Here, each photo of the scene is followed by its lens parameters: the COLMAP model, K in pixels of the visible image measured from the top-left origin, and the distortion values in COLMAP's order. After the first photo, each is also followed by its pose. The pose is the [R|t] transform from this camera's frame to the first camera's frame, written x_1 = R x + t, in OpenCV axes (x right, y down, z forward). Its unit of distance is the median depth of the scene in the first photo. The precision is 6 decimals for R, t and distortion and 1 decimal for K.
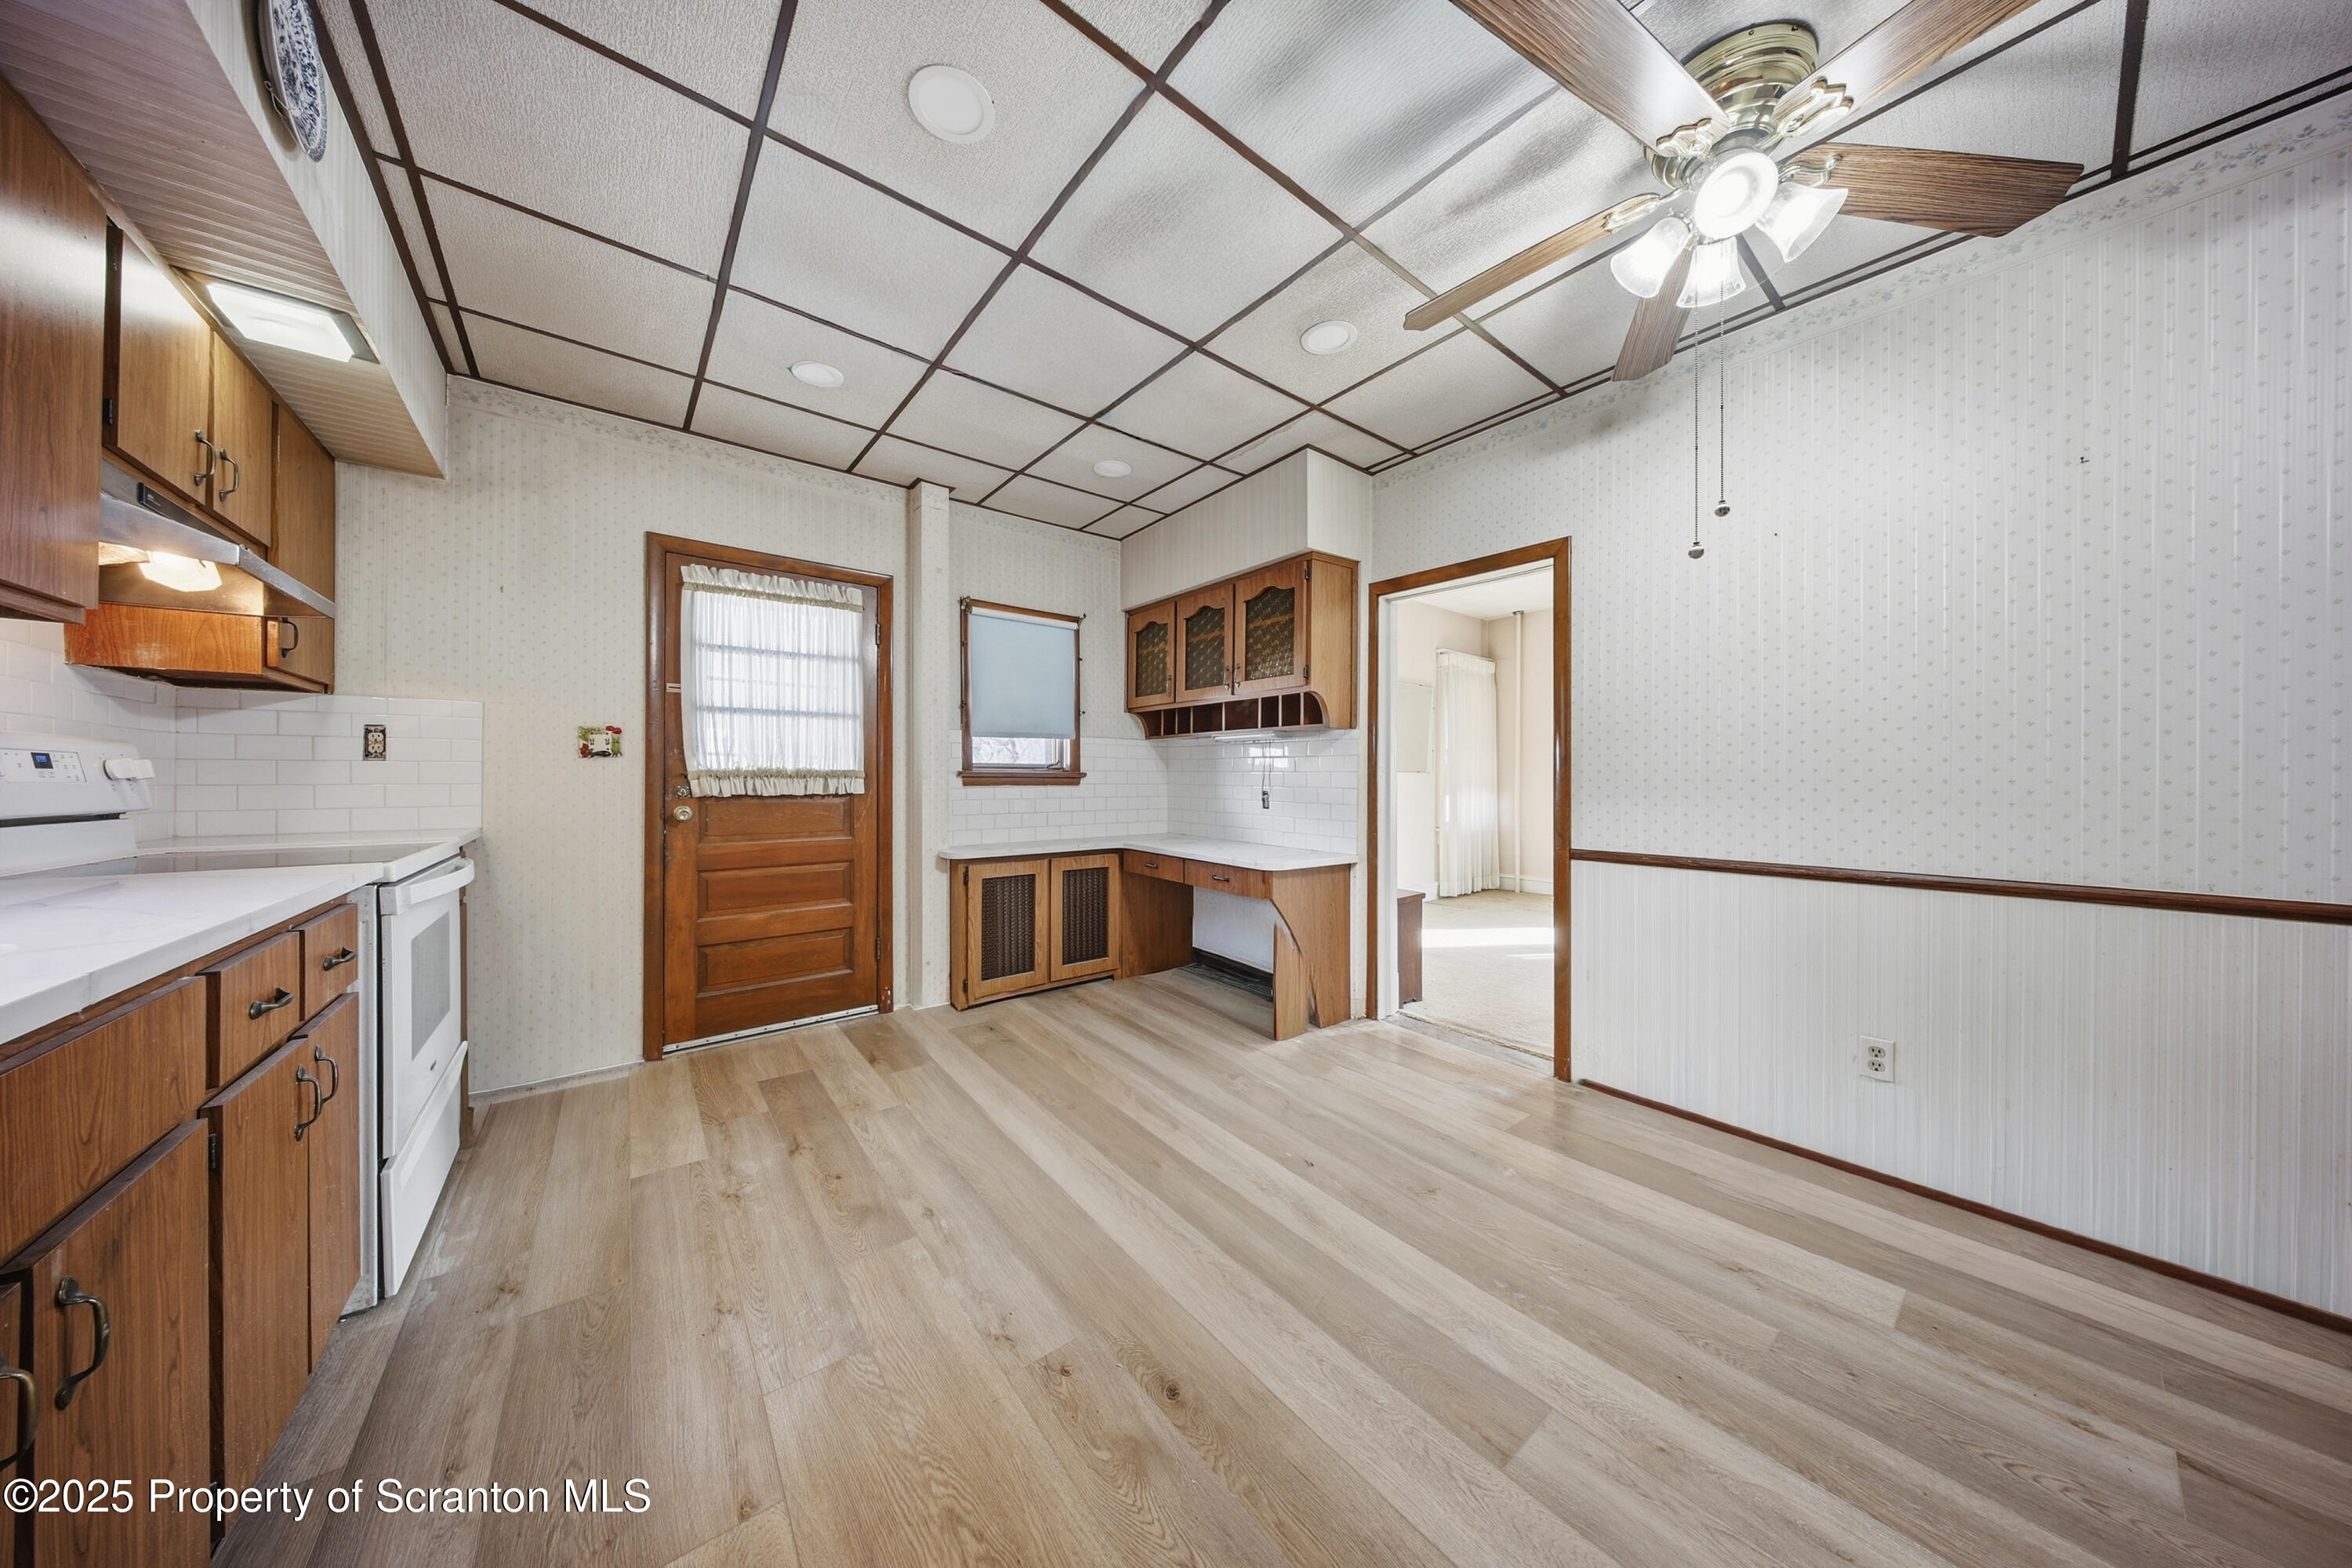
lens RADIAL K [[692.8, 0, 1172.4], [0, 692.8, 782.2], [0, 0, 1]] dist [0.008276, -0.005531]
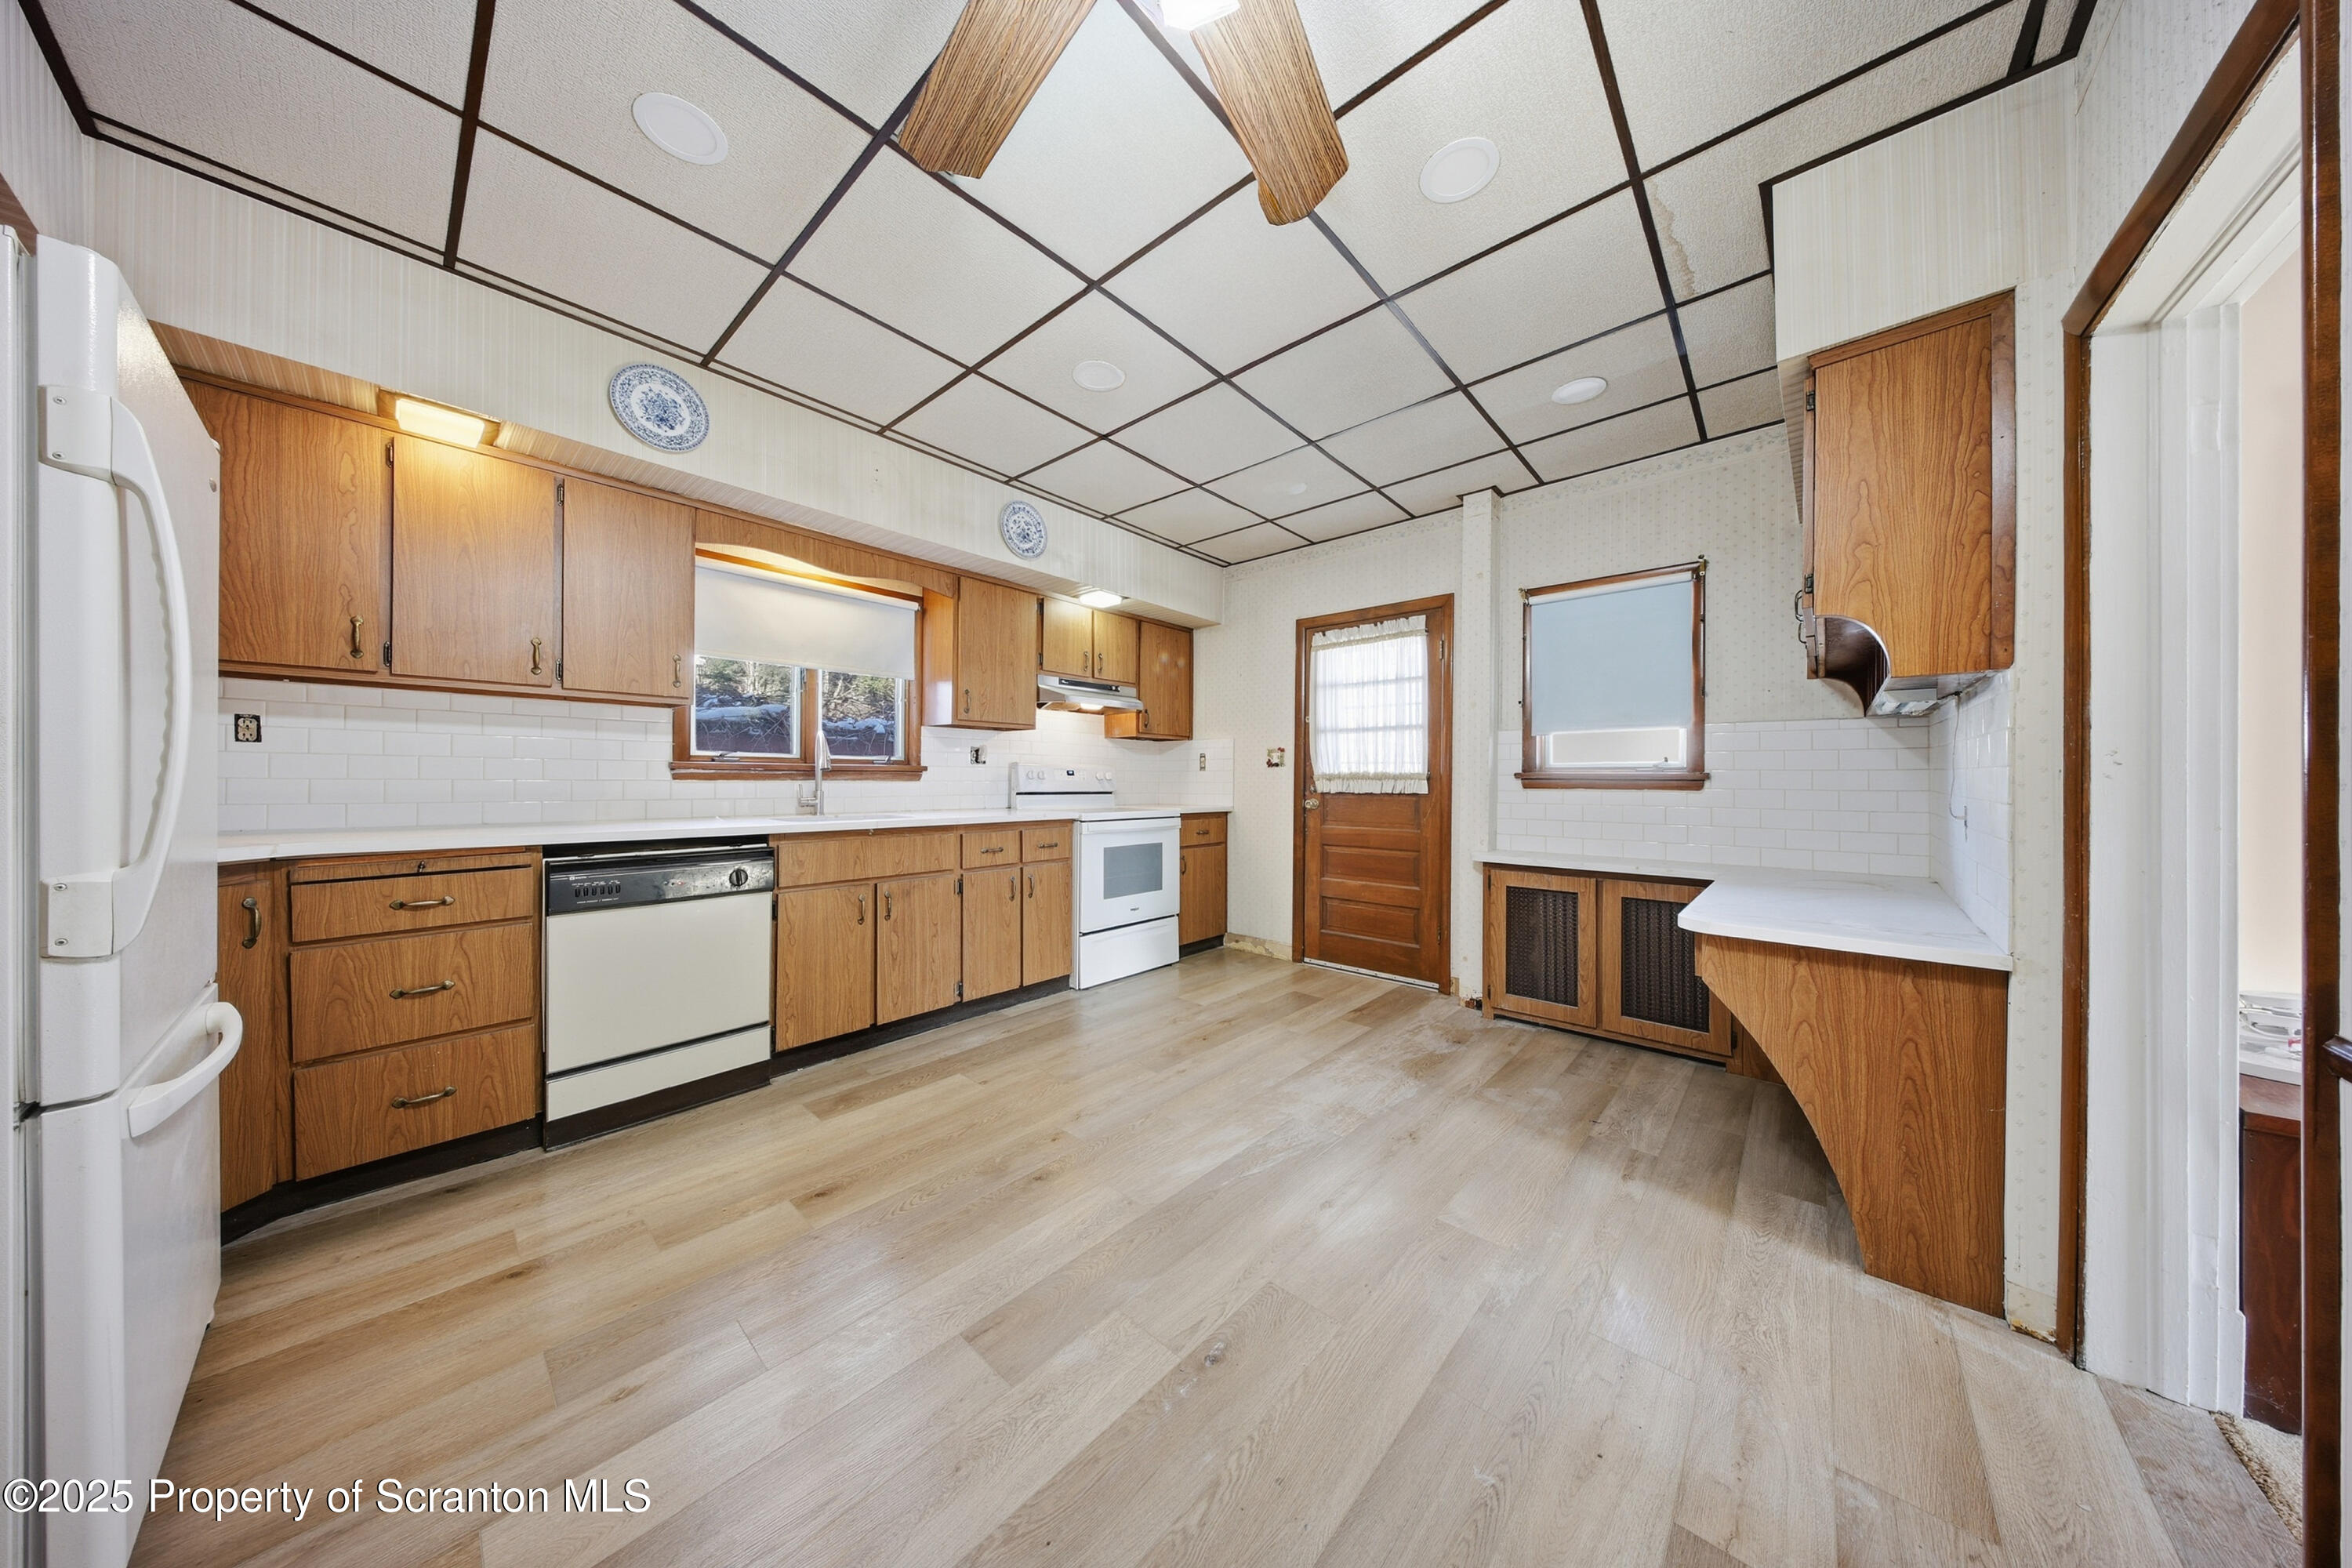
lens RADIAL K [[692.8, 0, 1172.4], [0, 692.8, 782.2], [0, 0, 1]] dist [0.008276, -0.005531]
pose [[0.169945, 0.003440, -0.985448, 0.643281], [-0.008345, 0.999963, 0.002052, -0.001083], [0.985418, 0.007875, 0.169968, 0.422179]]
